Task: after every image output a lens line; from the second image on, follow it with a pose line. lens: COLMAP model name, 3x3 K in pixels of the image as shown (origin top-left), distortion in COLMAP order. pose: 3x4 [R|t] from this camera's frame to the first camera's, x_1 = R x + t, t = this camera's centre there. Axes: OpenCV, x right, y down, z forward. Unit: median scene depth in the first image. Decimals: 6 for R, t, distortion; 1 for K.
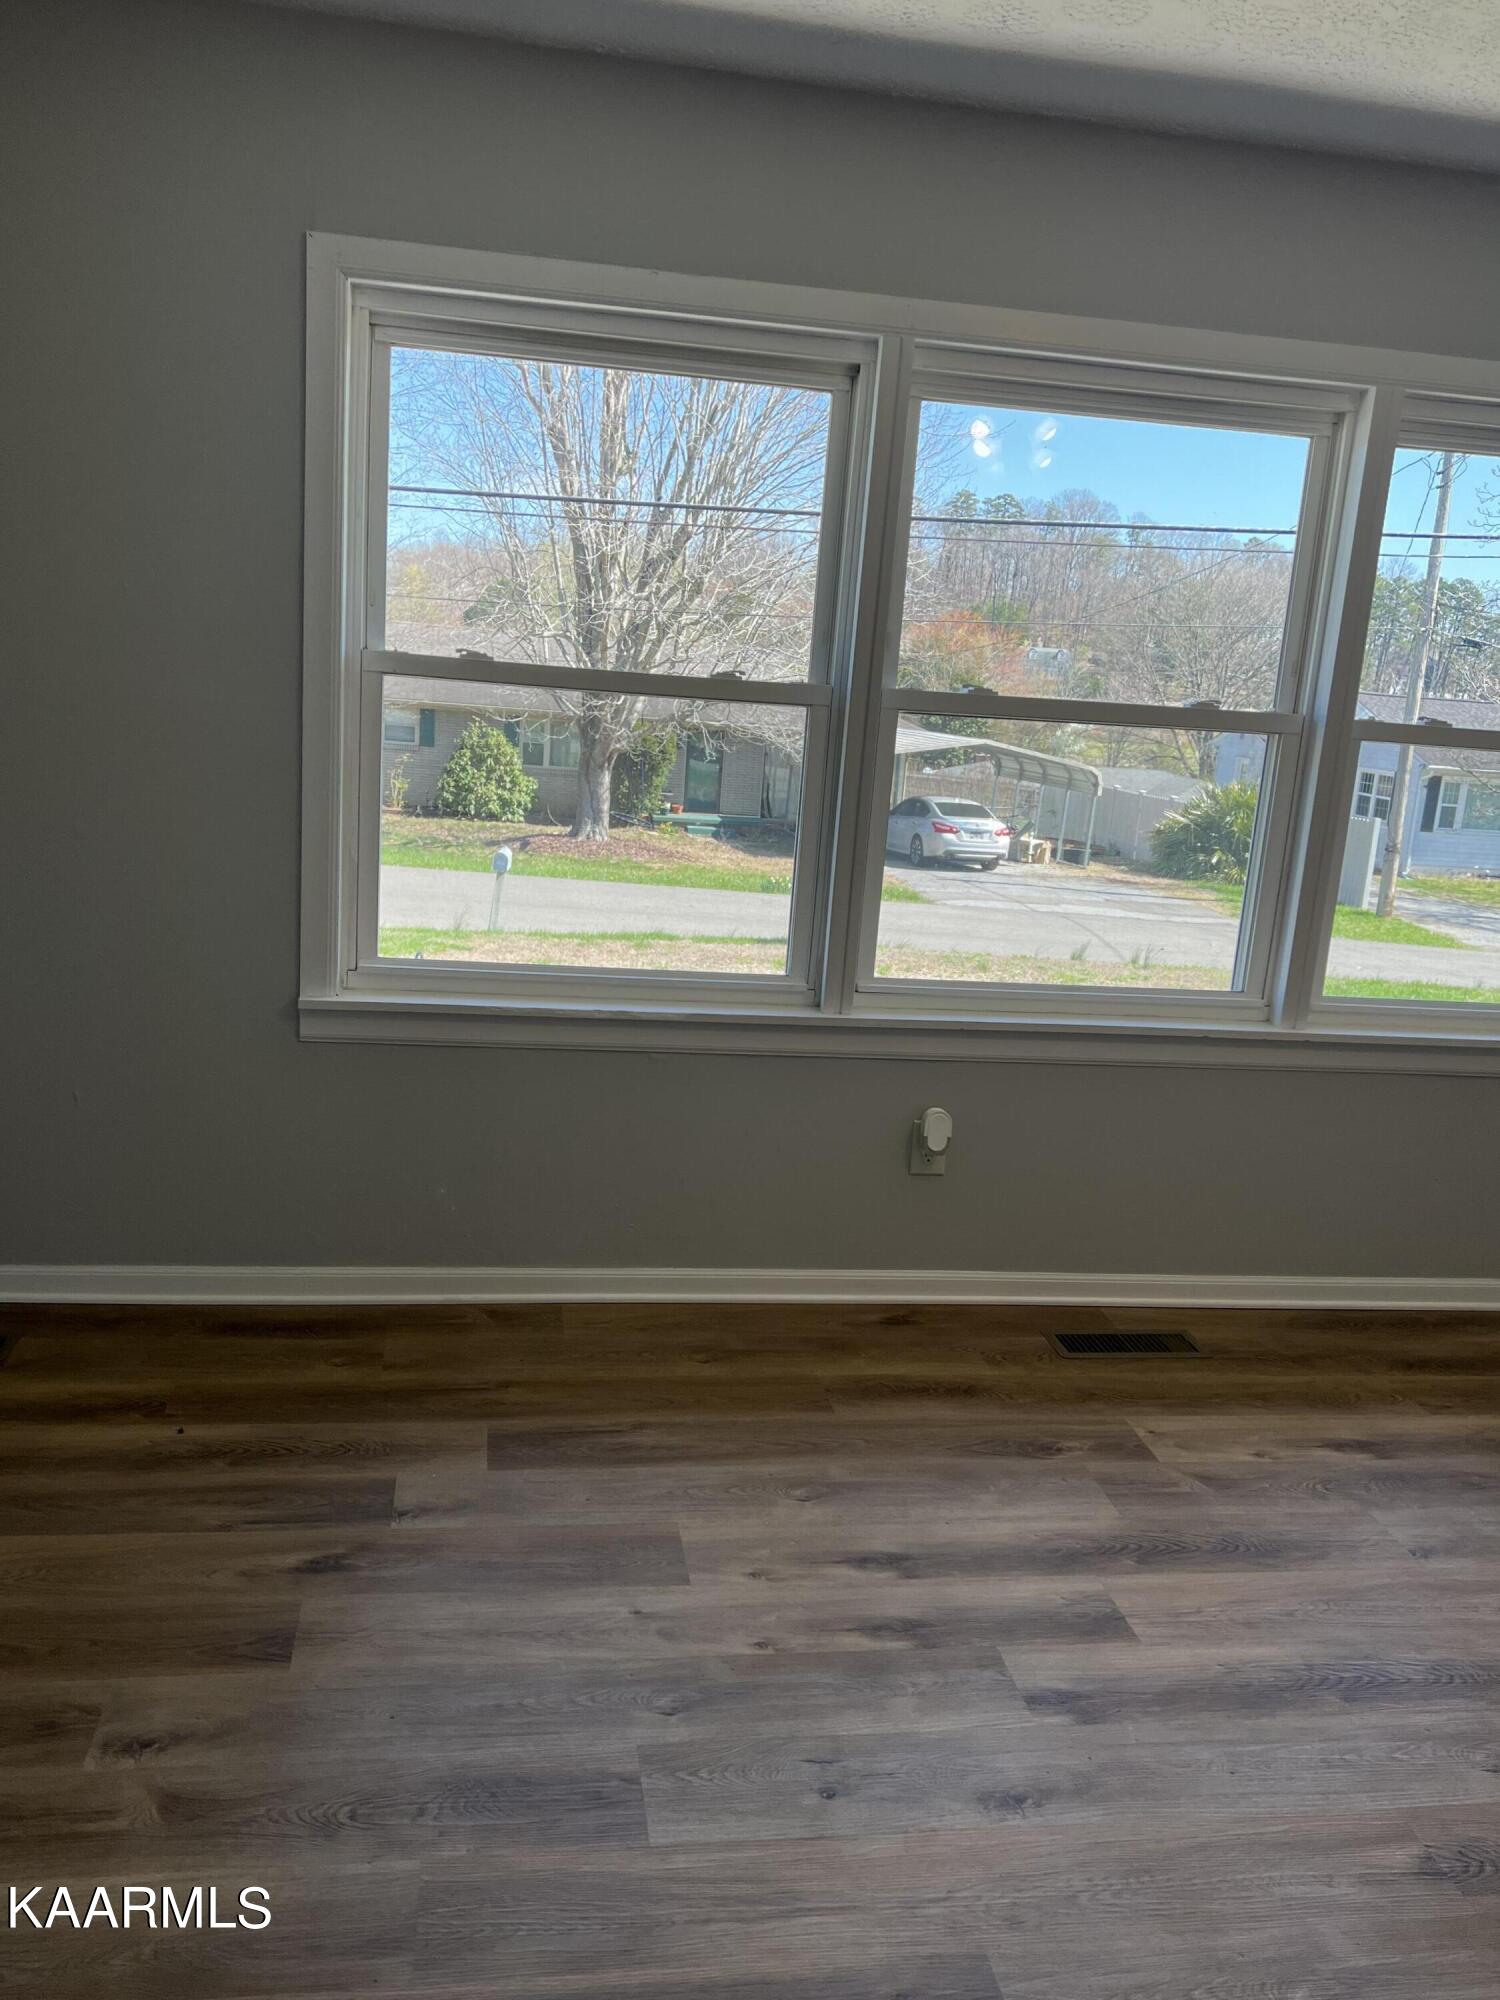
lens RADIAL K [[1613.4, 0, 750.0], [0, 1613.4, 1000.0], [0, 0, 1]] dist [0.013261, 0.004519]
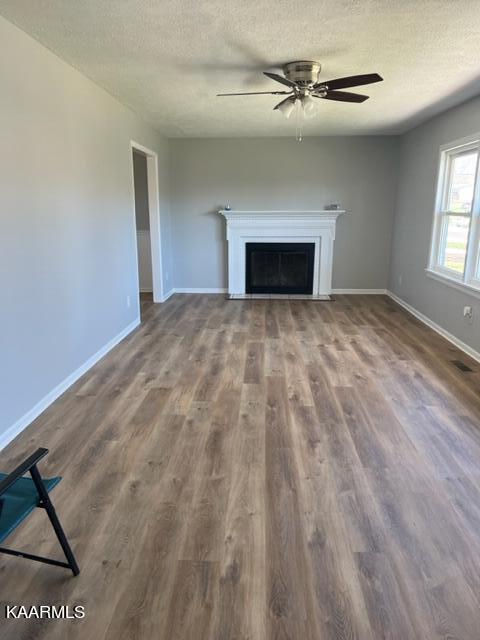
lens RADIAL K [[471.7, 0, 240.8], [0, 471.7, 323.0], [0, 0, 1]] dist [0.099845, -0.146492]
pose [[-0.195171, 0.165853, -0.966644, 1.812476], [-0.228319, 0.950836, 0.209239, -0.030034], [0.953823, 0.261540, -0.147708, 0.717487]]
